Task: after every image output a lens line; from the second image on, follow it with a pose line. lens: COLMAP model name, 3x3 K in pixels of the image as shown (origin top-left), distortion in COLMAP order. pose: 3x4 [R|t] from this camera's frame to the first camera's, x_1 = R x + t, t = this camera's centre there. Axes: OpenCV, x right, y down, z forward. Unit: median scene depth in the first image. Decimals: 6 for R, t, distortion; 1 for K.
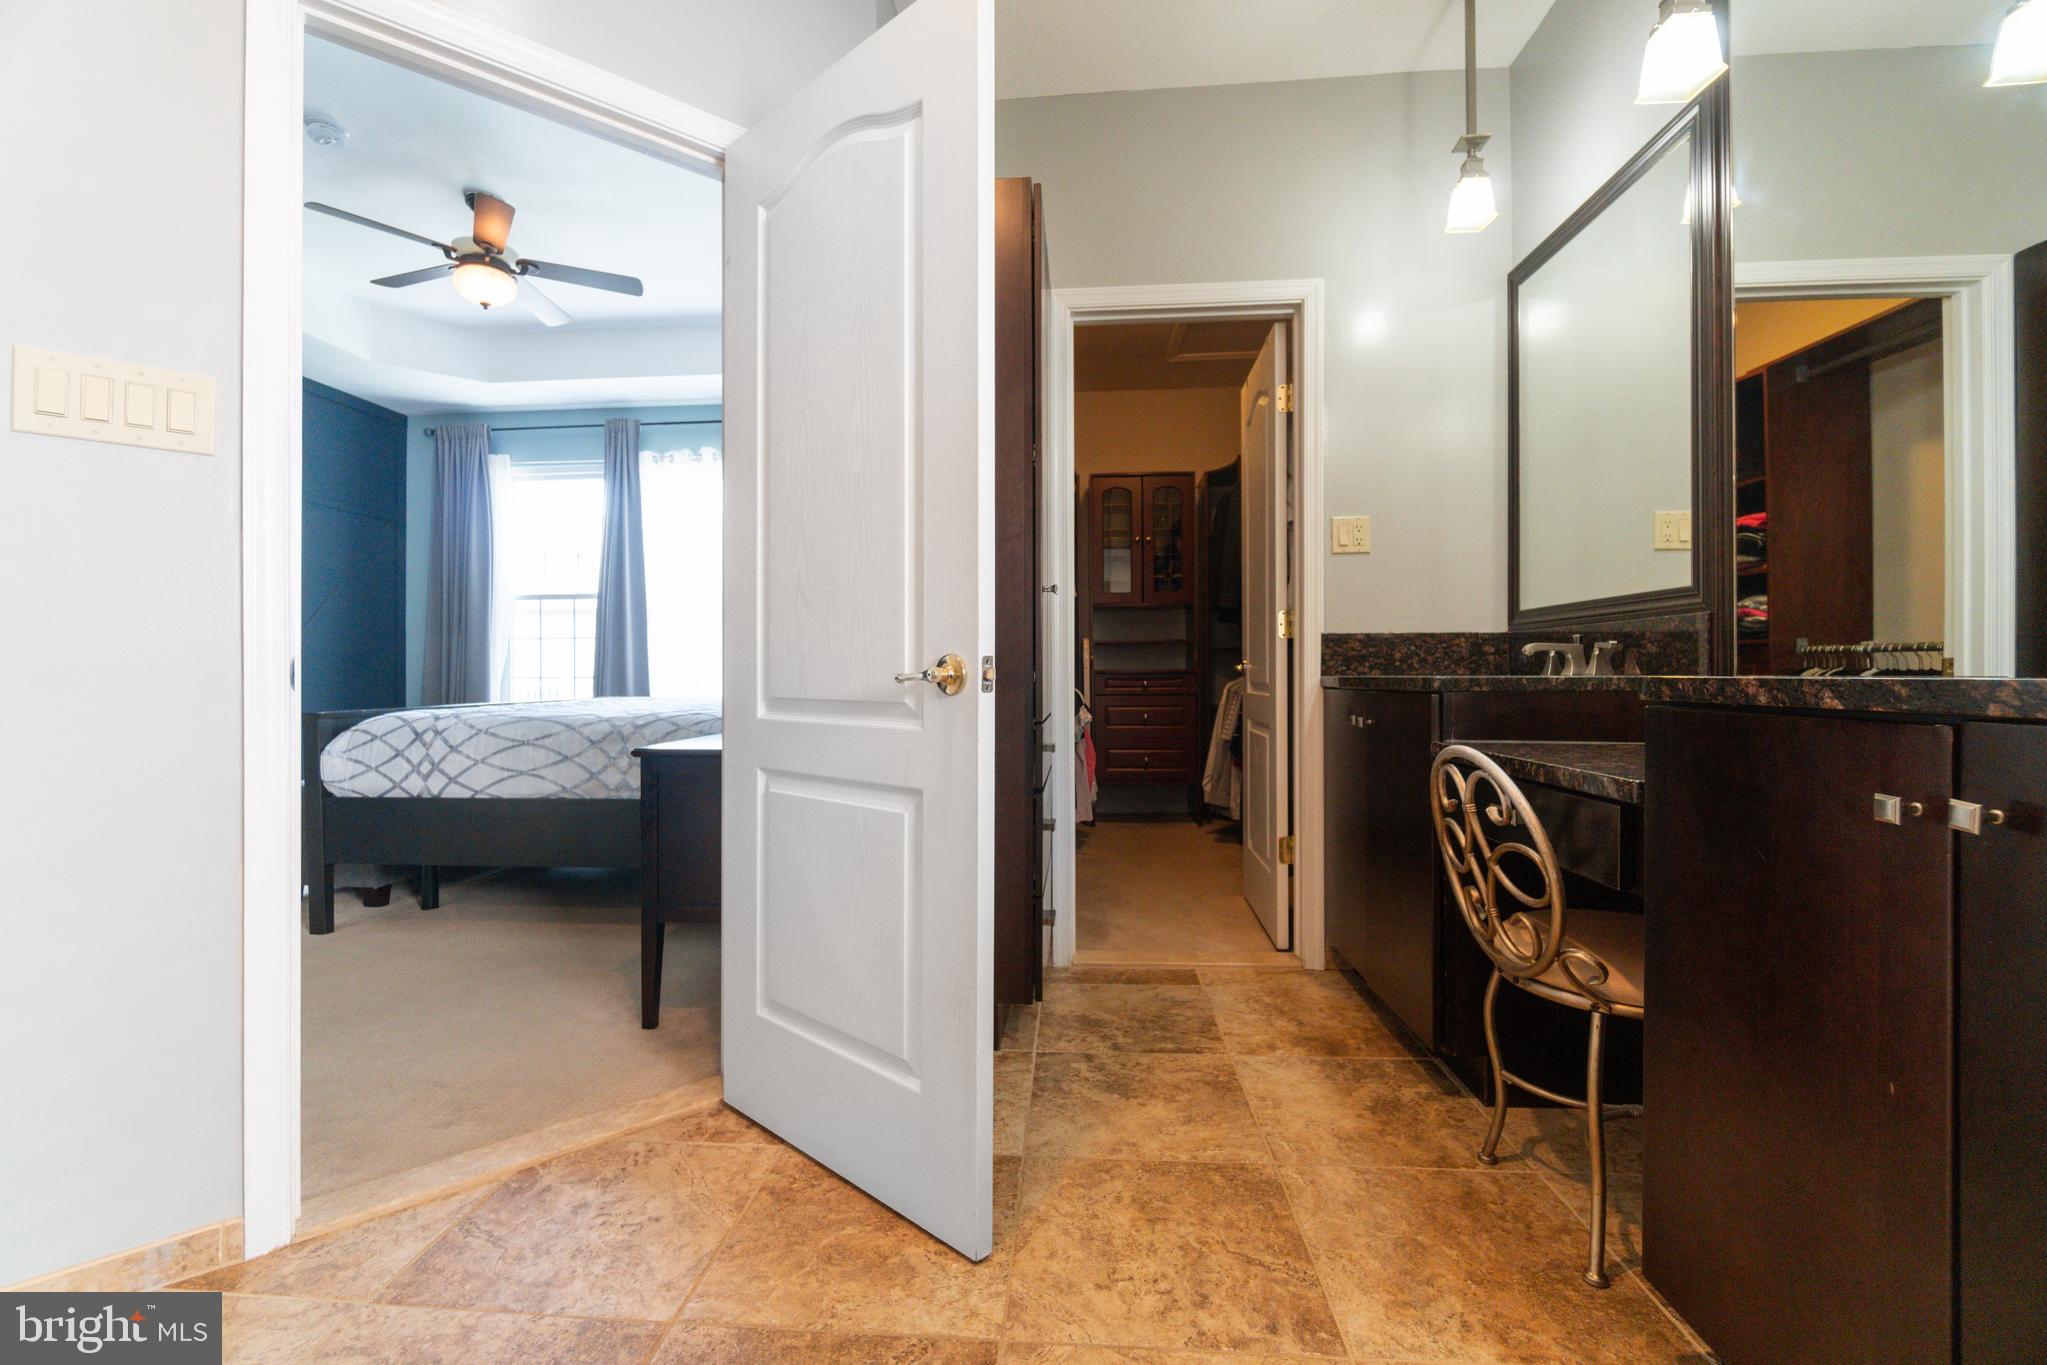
lens RADIAL K [[878.7, 0, 998.1], [0, 878.7, 670.4], [0, 0, 1]] dist [0.000967, 0.000295]
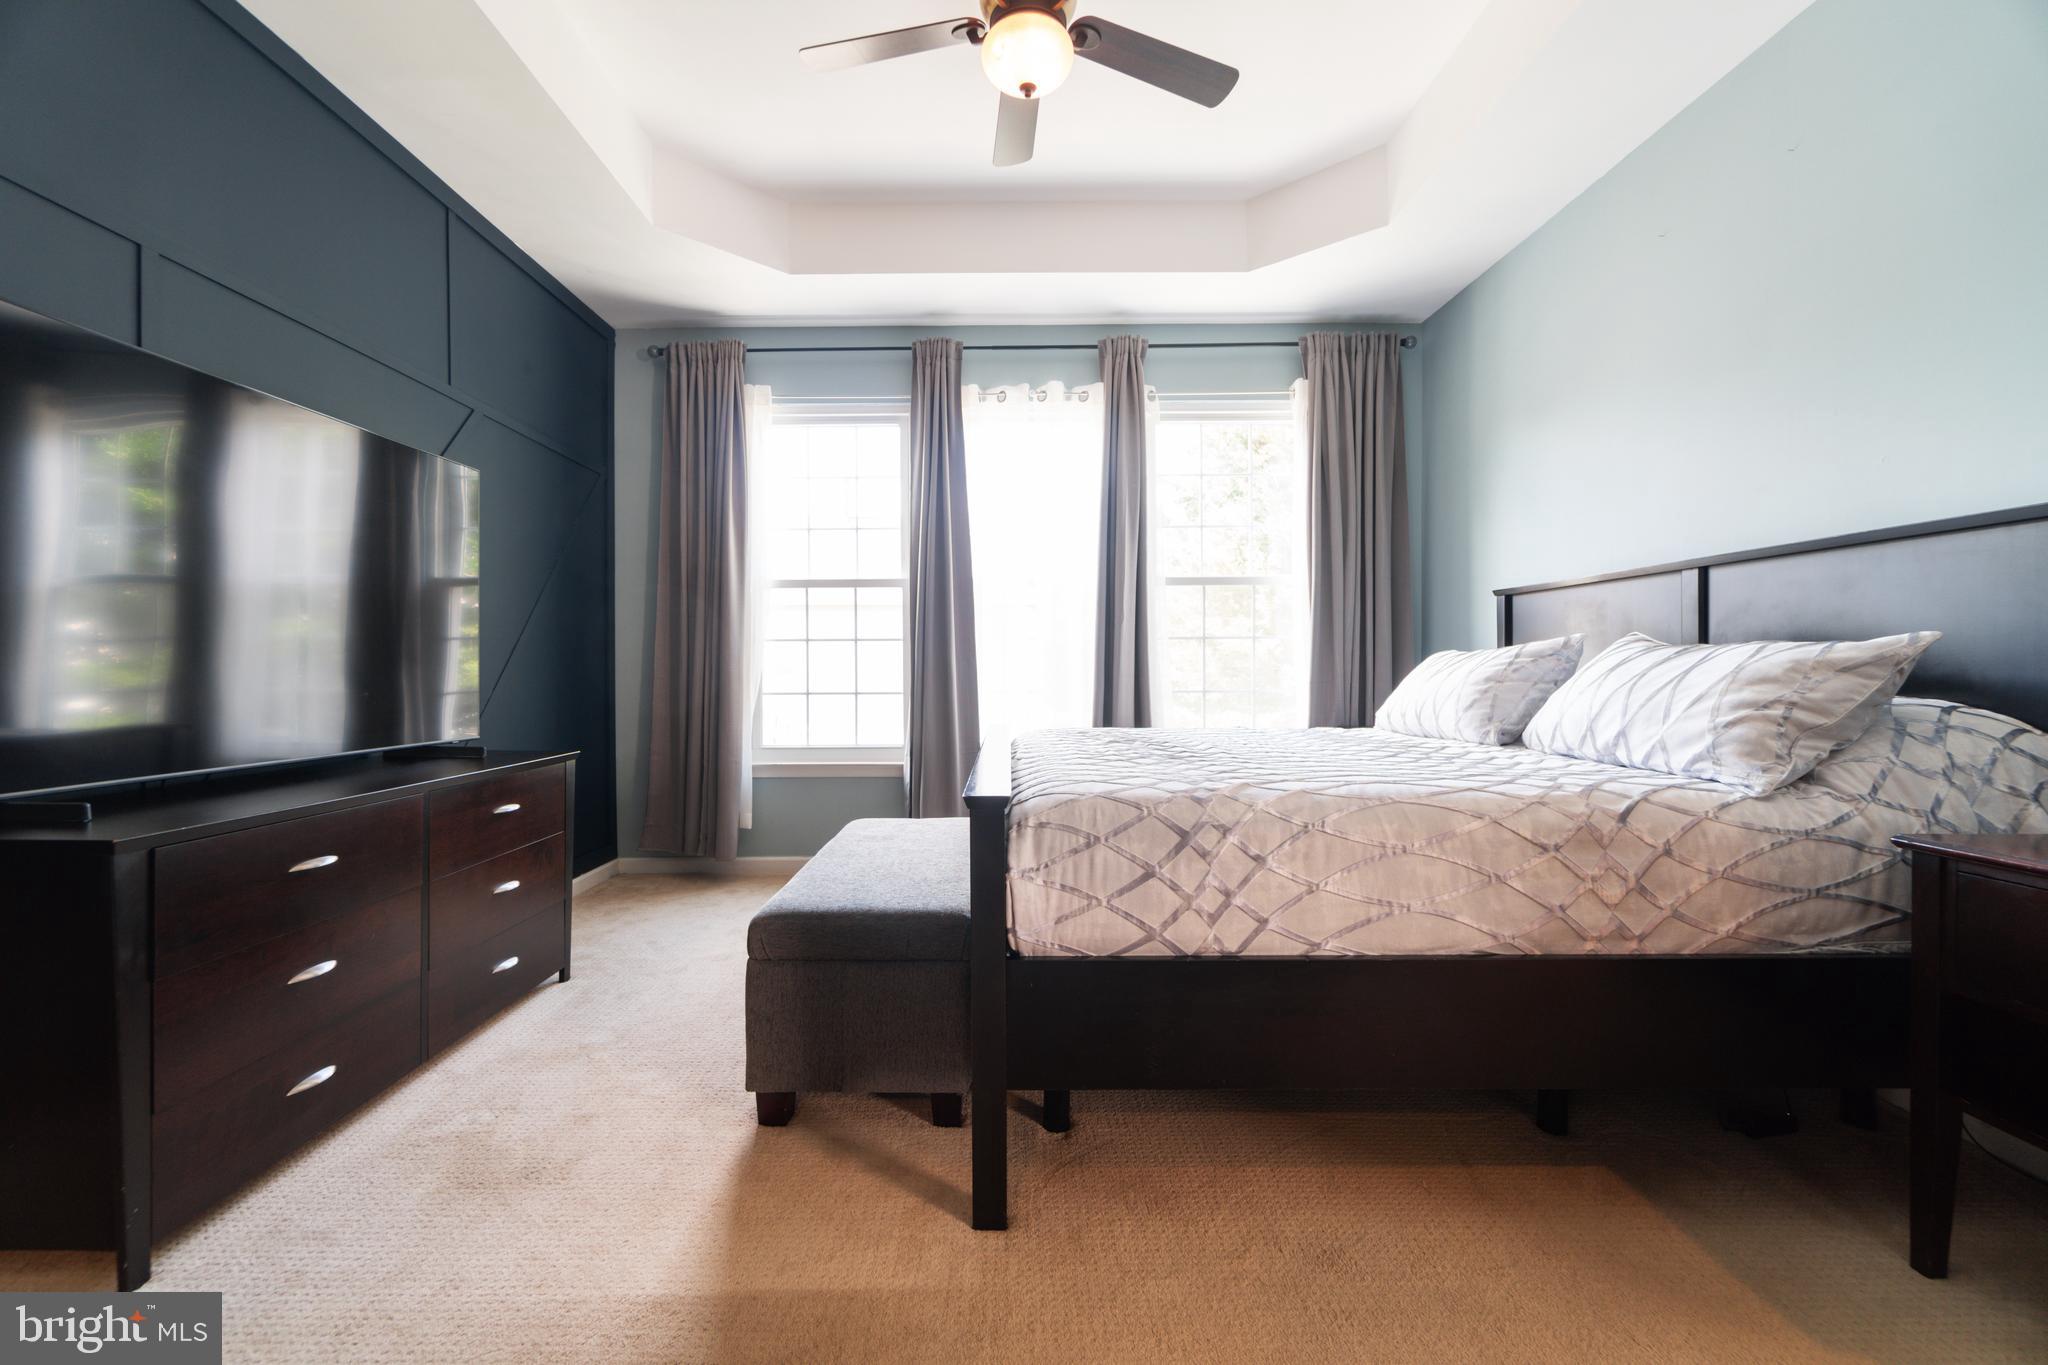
lens RADIAL K [[878.3, 0, 1024.0], [0, 878.3, 682.5], [0, 0, 1]] dist [0.002243, 0.000153]
pose [[0.995562, -0.001984, 0.094085, -0.803708], [0.000437, 0.999864, 0.016468, -0.025638], [-0.094105, -0.016354, 0.995428, 0.494119]]
